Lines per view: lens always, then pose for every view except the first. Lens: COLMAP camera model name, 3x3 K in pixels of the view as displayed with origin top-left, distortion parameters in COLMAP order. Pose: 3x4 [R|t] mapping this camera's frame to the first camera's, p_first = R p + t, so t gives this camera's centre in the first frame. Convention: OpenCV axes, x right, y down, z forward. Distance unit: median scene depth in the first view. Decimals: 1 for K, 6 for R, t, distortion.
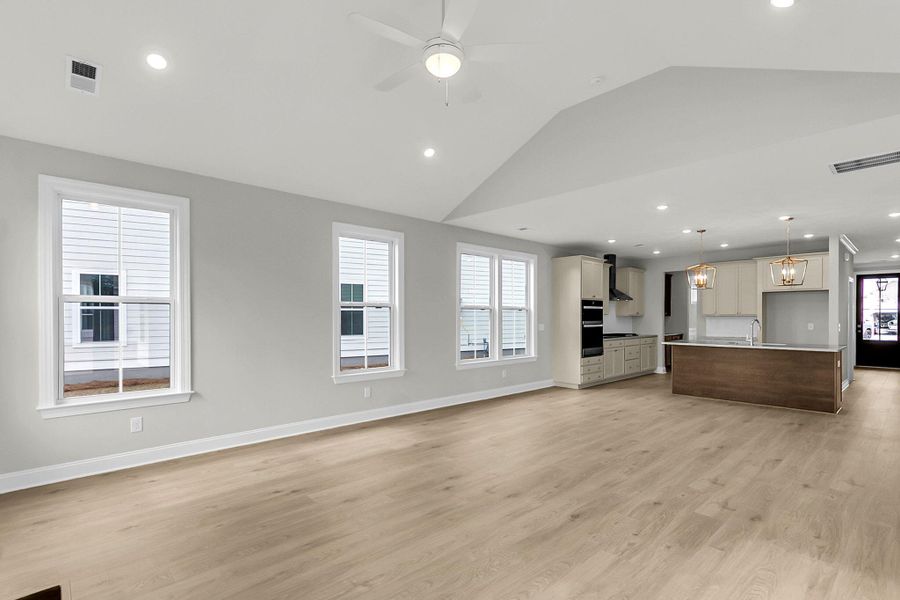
lens RADIAL K [[431.0, 0, 455.2], [0, 431.0, 321.4], [0, 0, 1]] dist [0.009390, 0.000875]
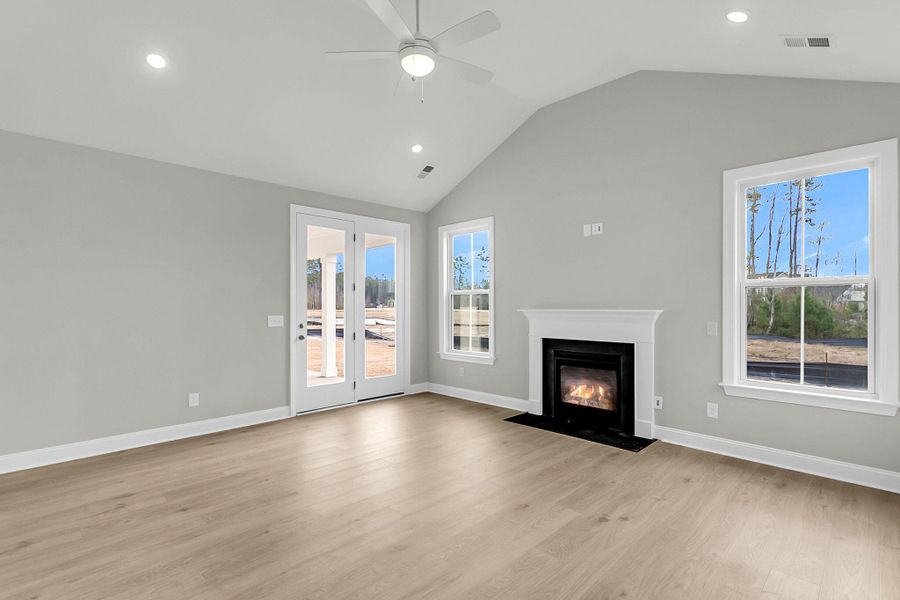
lens RADIAL K [[425.1, 0, 450.1], [0, 425.1, 304.9], [0, 0, 1]] dist [-0.006064, -0.000084]
pose [[-0.999895, 0.007274, -0.012561, -0.032571], [0.007143, 0.999920, 0.010409, -0.006104], [0.012635, 0.010318, -0.999867, 0.727830]]
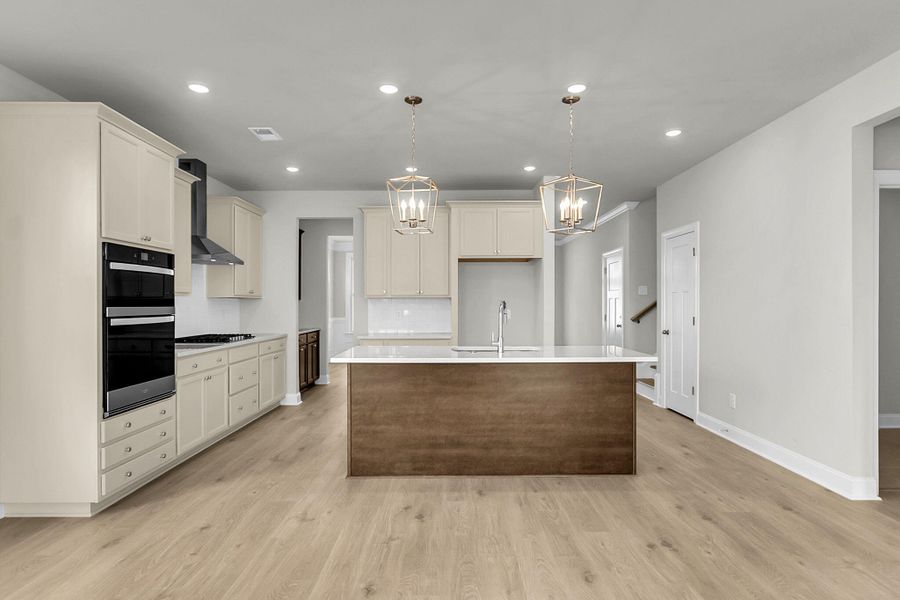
lens RADIAL K [[505.9, 0, 456.0], [0, 505.9, 300.2], [0, 0, 1]] dist [0.000463, -0.000749]
pose [[0.676667, 0.007341, 0.736253, 0.191957], [0.006909, 0.999843, -0.016320, 0.002433], [-0.736257, 0.016130, 0.676510, 0.543409]]
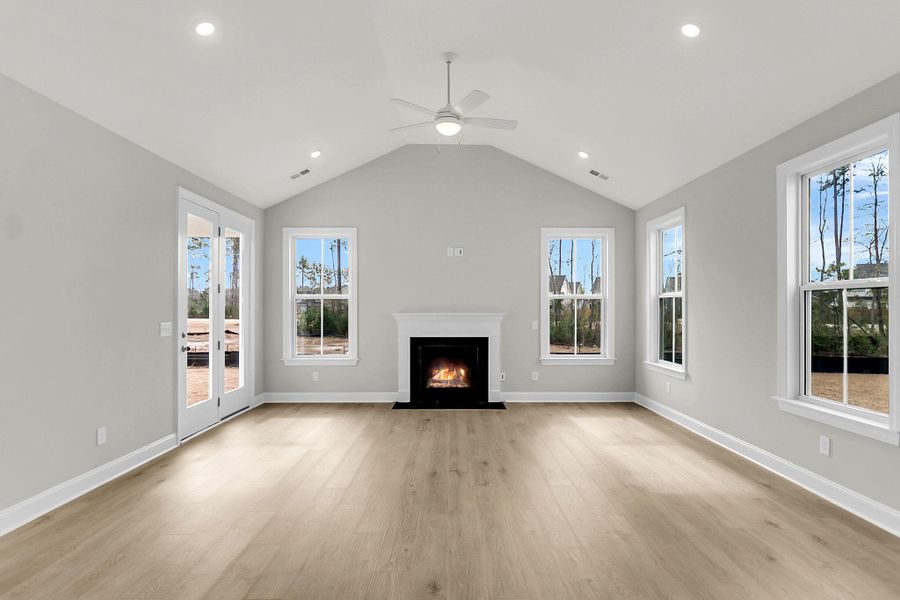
lens RADIAL K [[493.1, 0, 457.7], [0, 493.1, 306.8], [0, 0, 1]] dist [0.005041, 0.003011]
pose [[-0.678180, 0.001872, -0.734893, 0.400915], [-0.004756, 0.999965, 0.006936, -0.010009], [0.734880, 0.008199, -0.678147, 0.753253]]
